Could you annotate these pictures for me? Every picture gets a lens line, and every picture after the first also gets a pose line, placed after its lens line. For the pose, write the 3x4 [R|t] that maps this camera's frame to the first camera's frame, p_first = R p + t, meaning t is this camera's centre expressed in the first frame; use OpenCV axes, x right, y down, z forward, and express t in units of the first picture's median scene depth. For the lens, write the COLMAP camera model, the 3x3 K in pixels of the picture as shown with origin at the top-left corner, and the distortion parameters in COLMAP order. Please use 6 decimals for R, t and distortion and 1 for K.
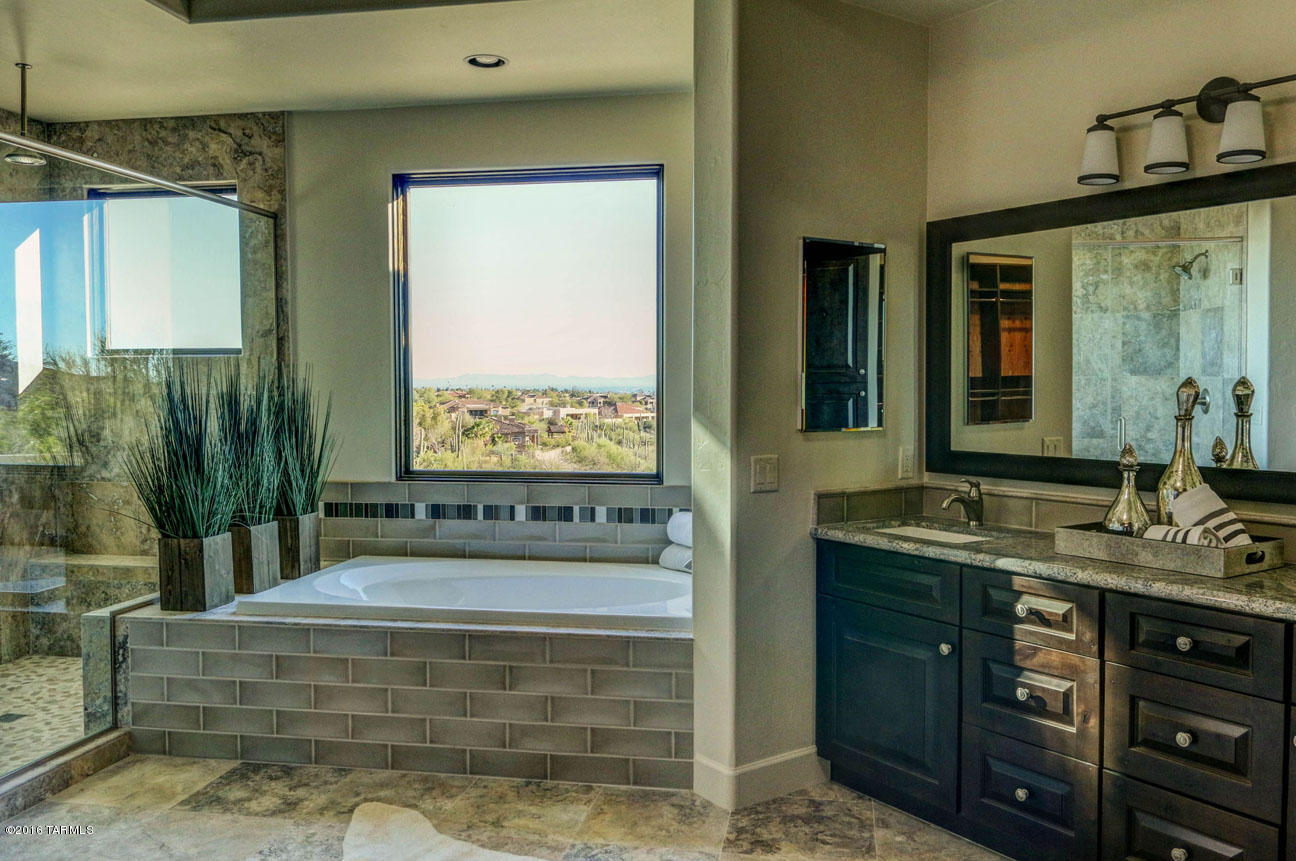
lens RADIAL K [[1052.2, 0, 655.0], [0, 1052.2, 436.9], [0, 0, 1]] dist [0.028417, -0.048334]
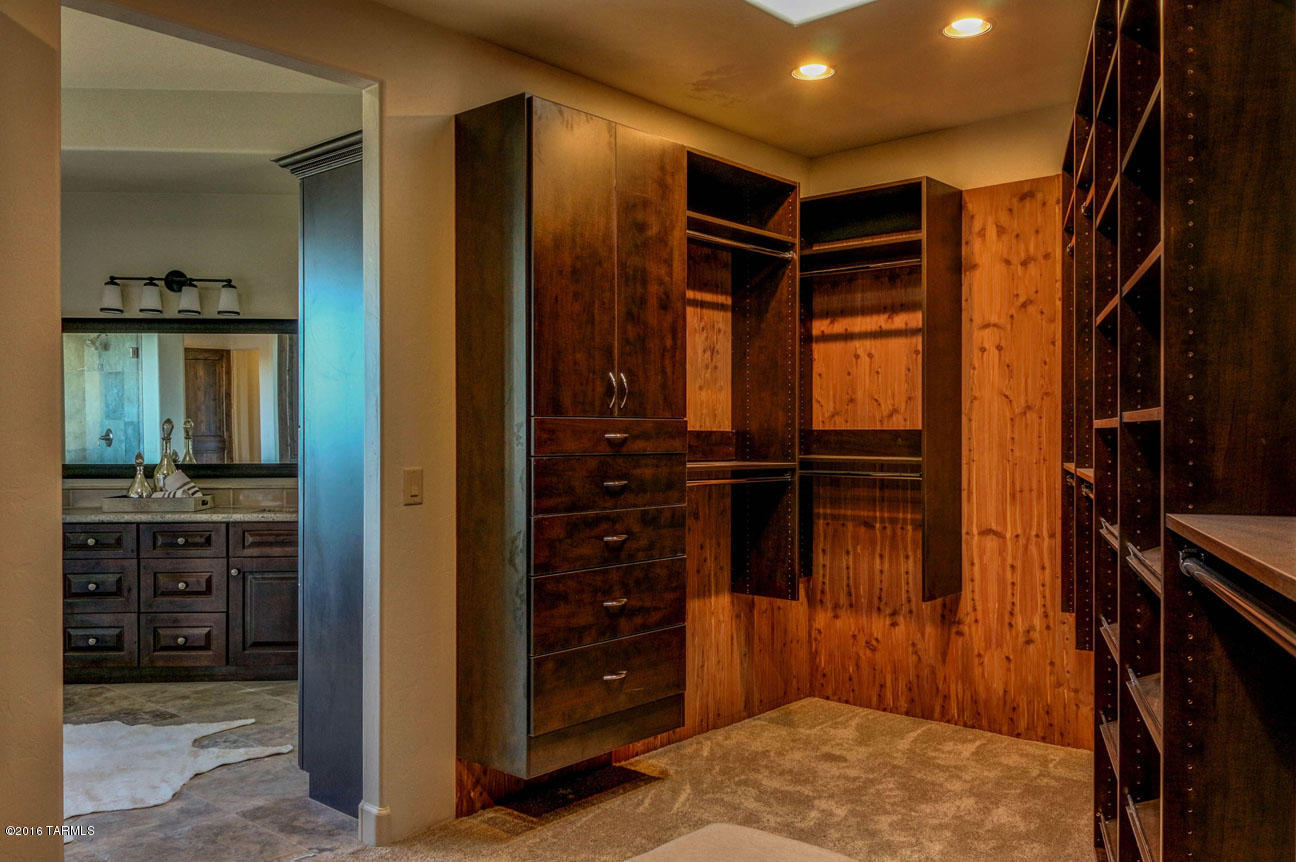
lens RADIAL K [[1052.2, 0, 651.0], [0, 1052.2, 427.7], [0, 0, 1]] dist [0.028417, -0.048334]
pose [[0.518212, 0.005125, 0.855237, -0.570025], [0.039464, 0.998774, -0.029897, 0.044227], [-0.854341, 0.049244, 0.517374, -0.637512]]
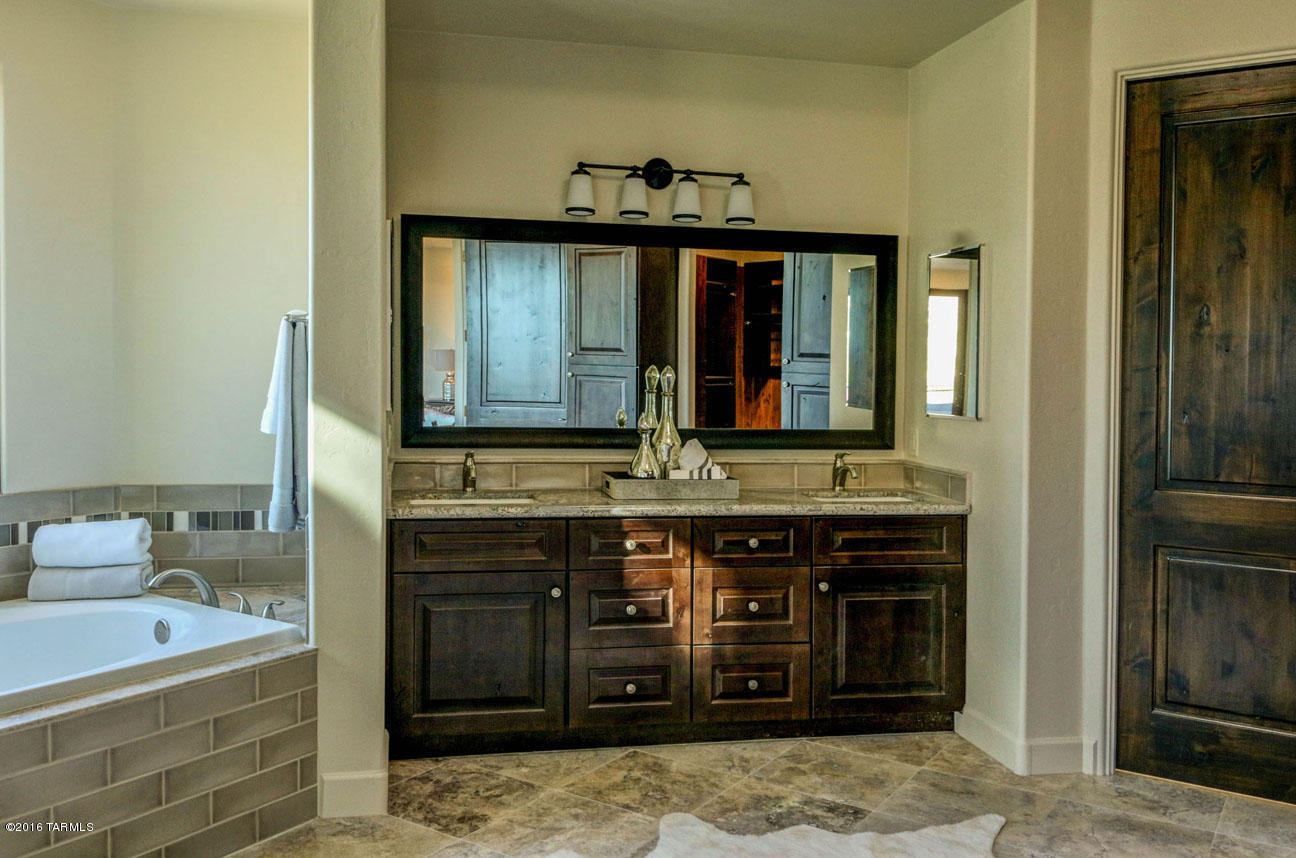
lens RADIAL K [[1052.2, 0, 626.7], [0, 1052.2, 399.4], [0, 0, 1]] dist [0.028417, -0.048334]
pose [[0.399500, -0.015843, 0.916596, -0.638573], [0.028208, 0.999590, 0.004983, -0.015571], [-0.916299, 0.023865, 0.399783, 0.372415]]
